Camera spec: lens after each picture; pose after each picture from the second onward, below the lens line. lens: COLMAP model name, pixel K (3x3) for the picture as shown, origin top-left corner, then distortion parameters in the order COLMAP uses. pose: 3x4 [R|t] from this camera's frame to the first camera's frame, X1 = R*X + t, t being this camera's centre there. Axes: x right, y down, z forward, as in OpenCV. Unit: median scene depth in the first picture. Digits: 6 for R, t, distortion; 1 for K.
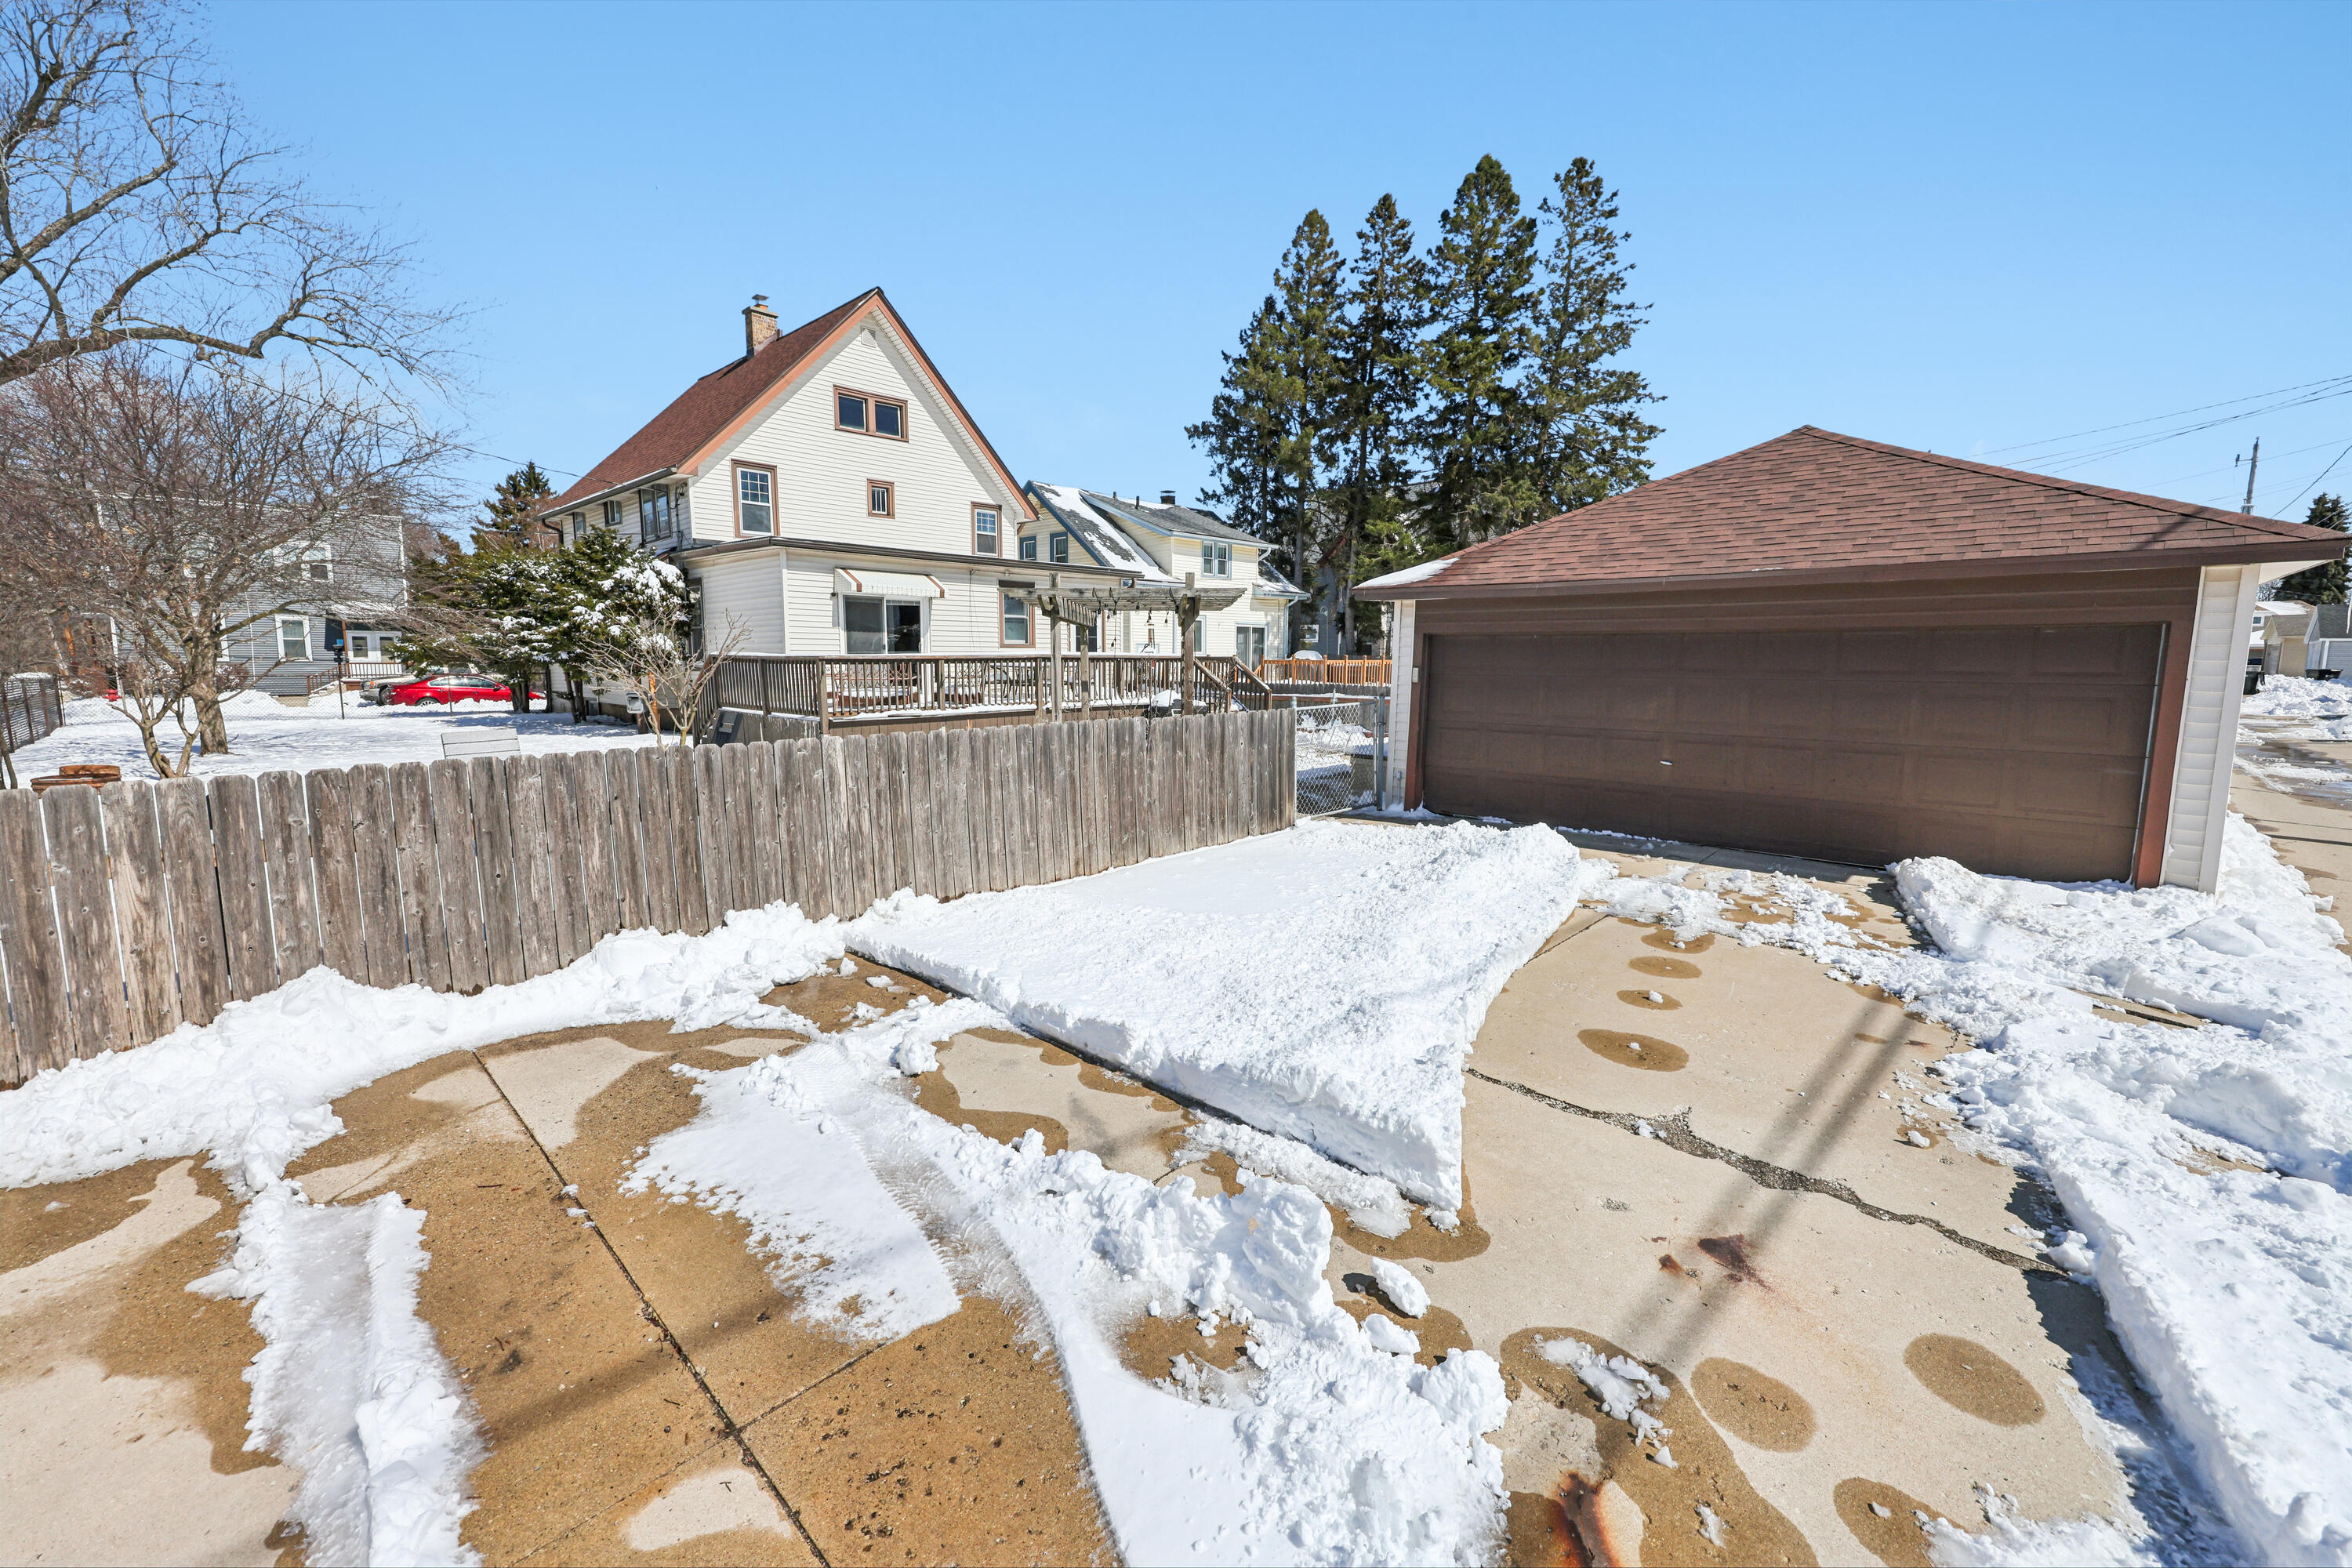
lens RADIAL K [[938.2, 0, 1176.0], [0, 938.2, 784.0], [0, 0, 1]] dist [0.000180, 0.000359]
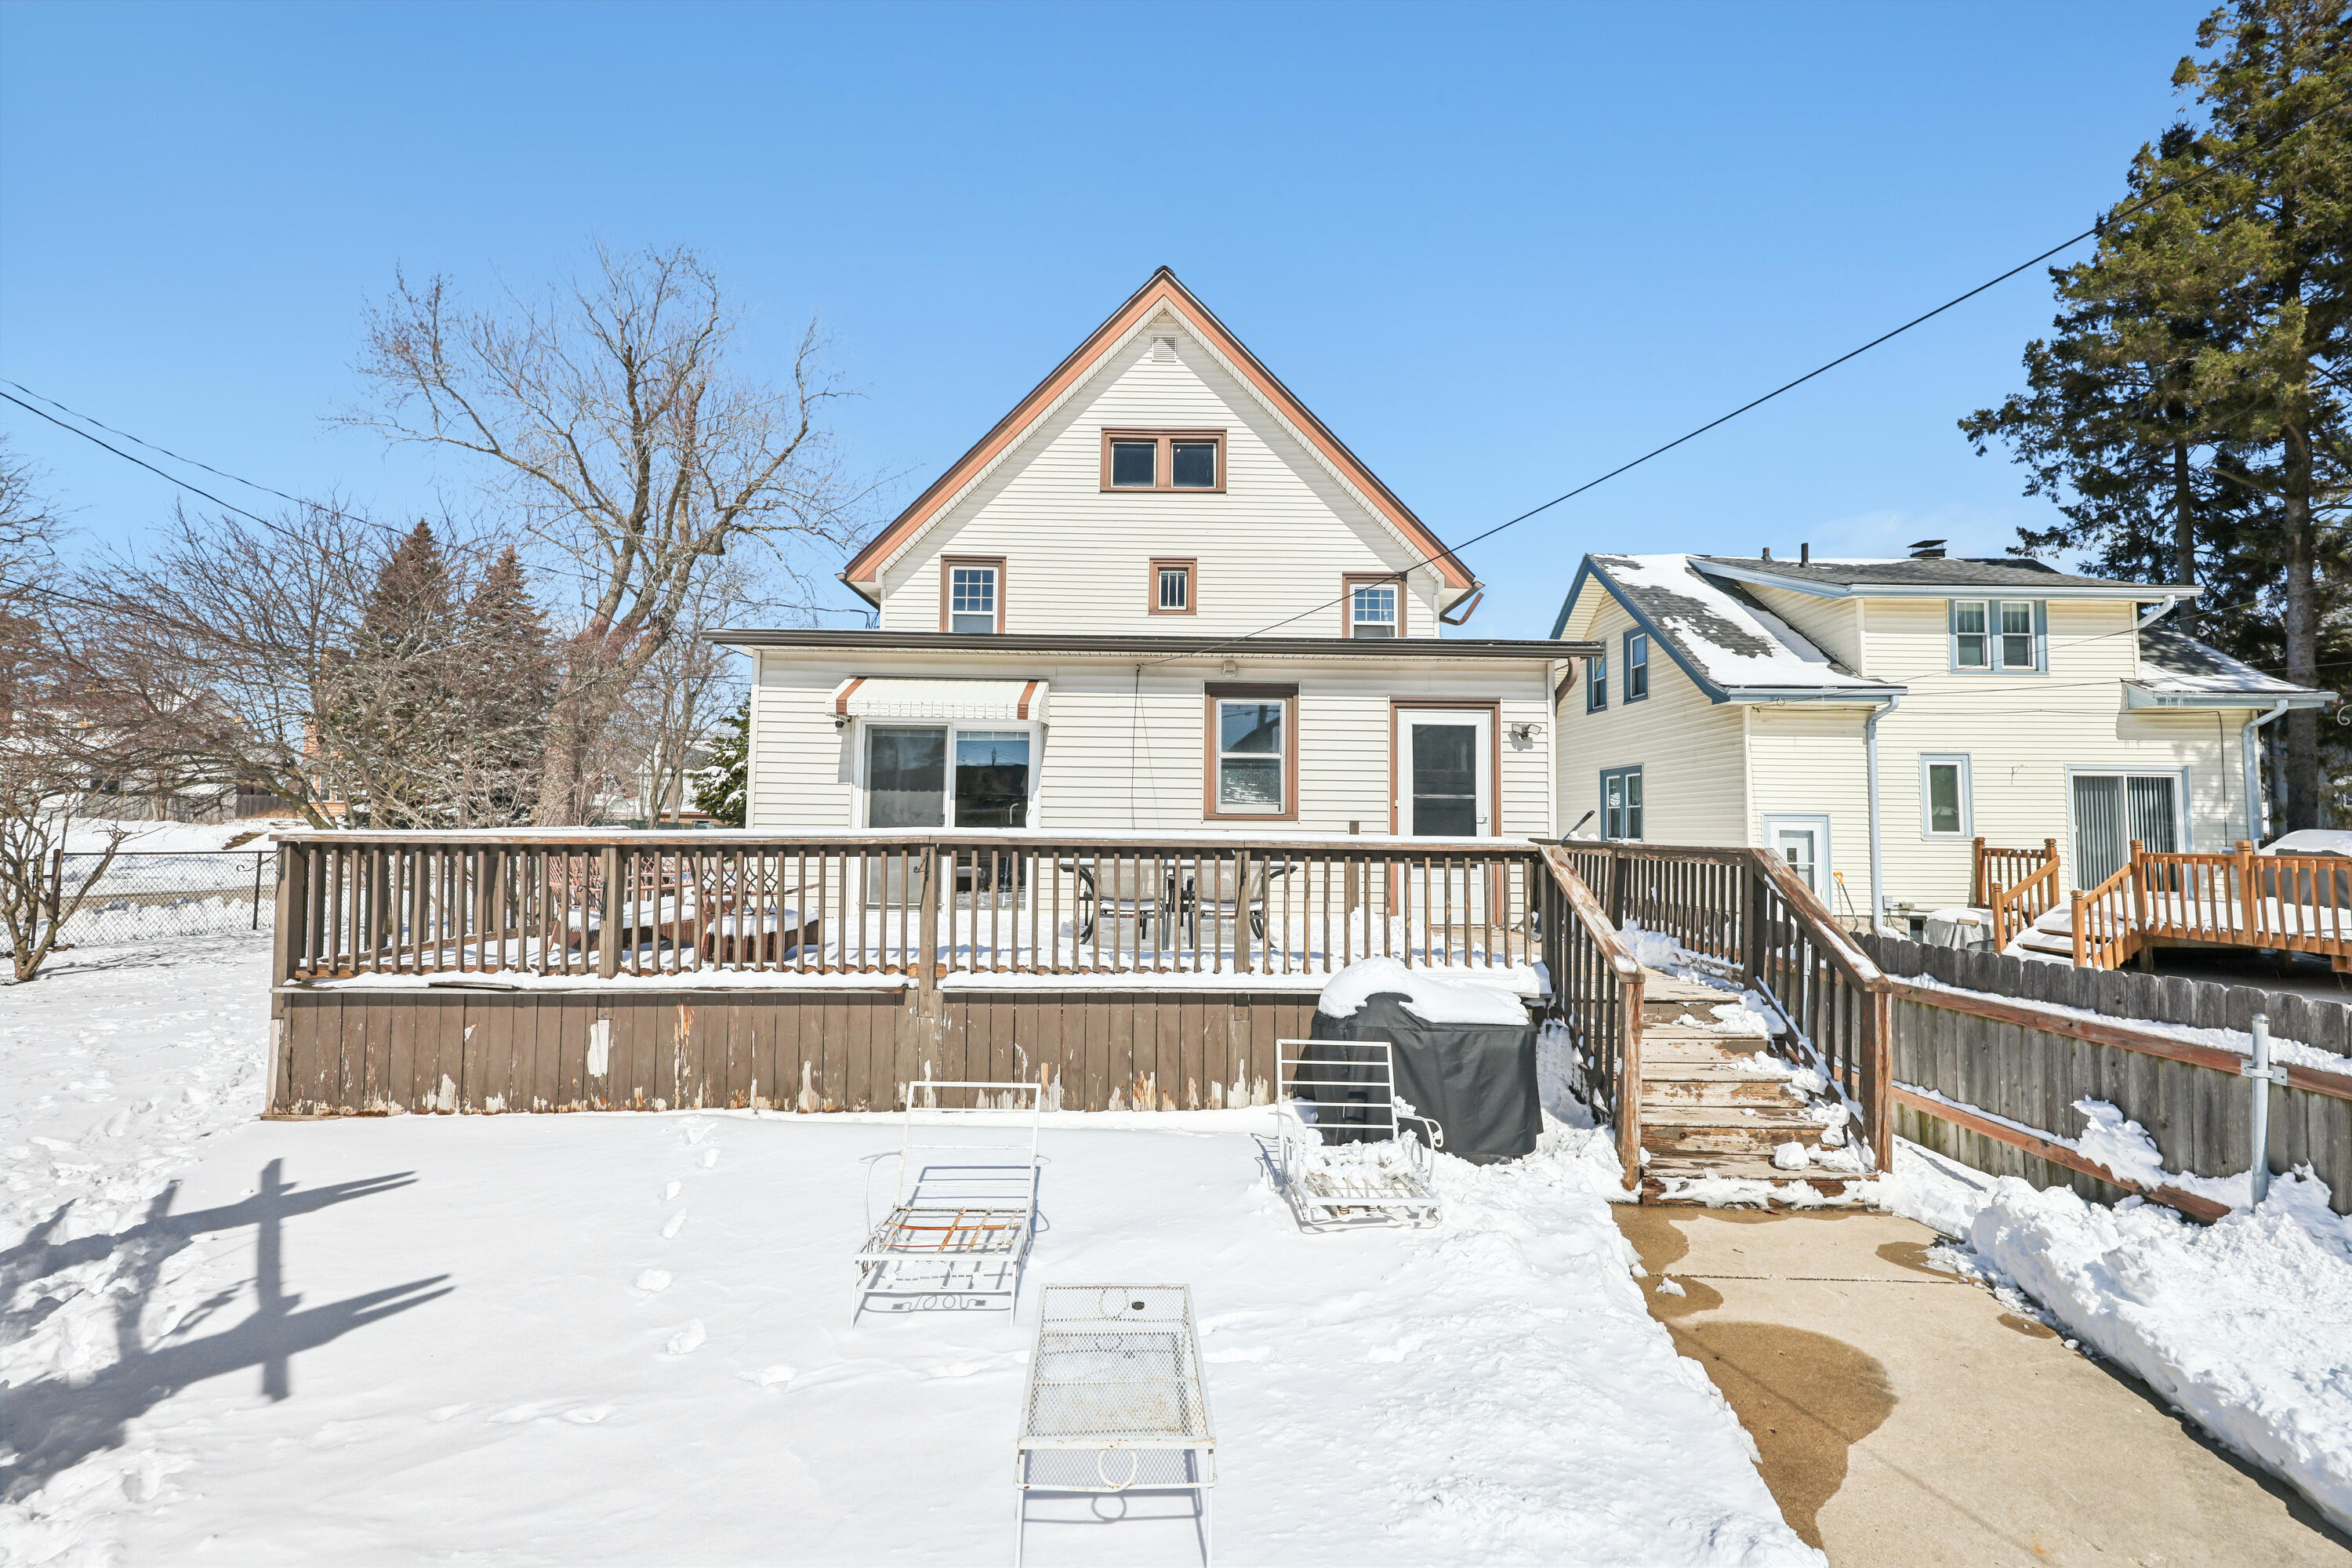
lens RADIAL K [[938.2, 0, 1176.0], [0, 938.2, 784.0], [0, 0, 1]] dist [0.000180, 0.000359]
pose [[0.698627, -0.028475, -0.714920, 0.128583], [-0.105014, 0.984306, -0.141826, -0.084113], [0.707738, 0.174160, 0.684672, 0.588095]]
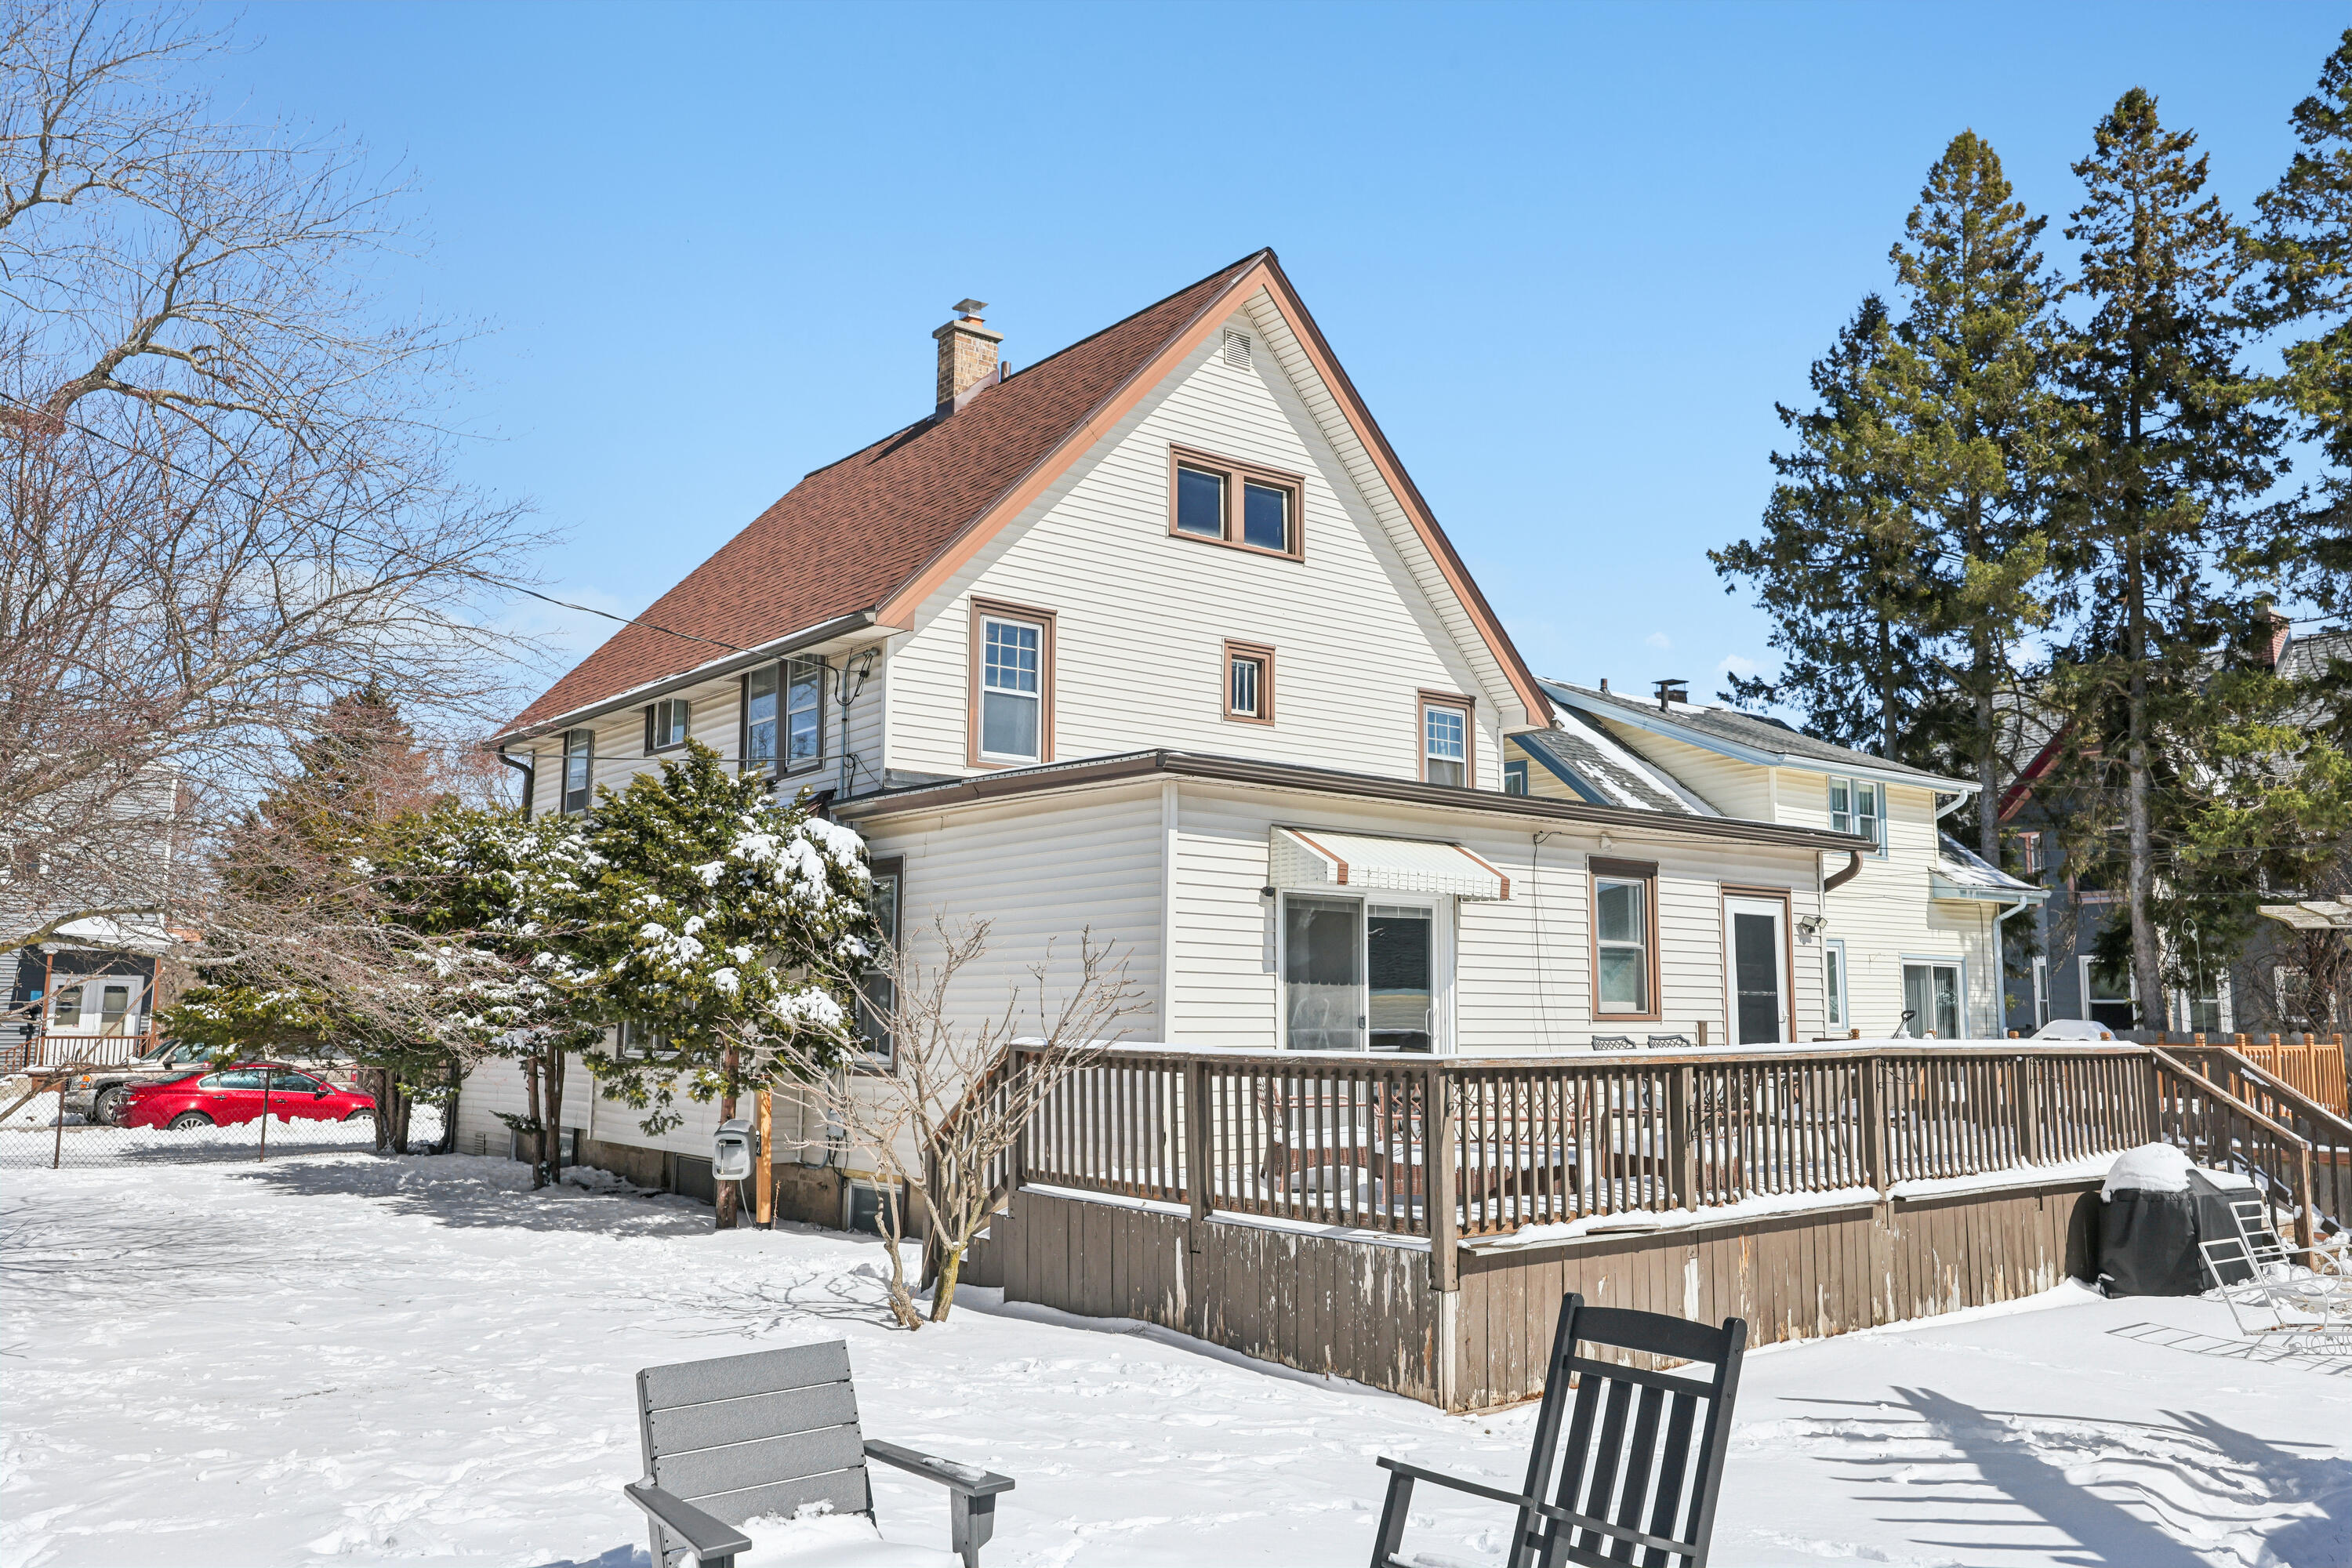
lens RADIAL K [[1804.7, 0, 1176.0], [0, 1804.7, 784.0], [0, 0, 1]] dist [0.002235, 0.006420]
pose [[0.989914, -0.014909, -0.140885, -0.226136], [-0.022326, 0.965605, -0.259053, -0.035706], [0.139901, 0.259586, 0.955533, 0.191080]]
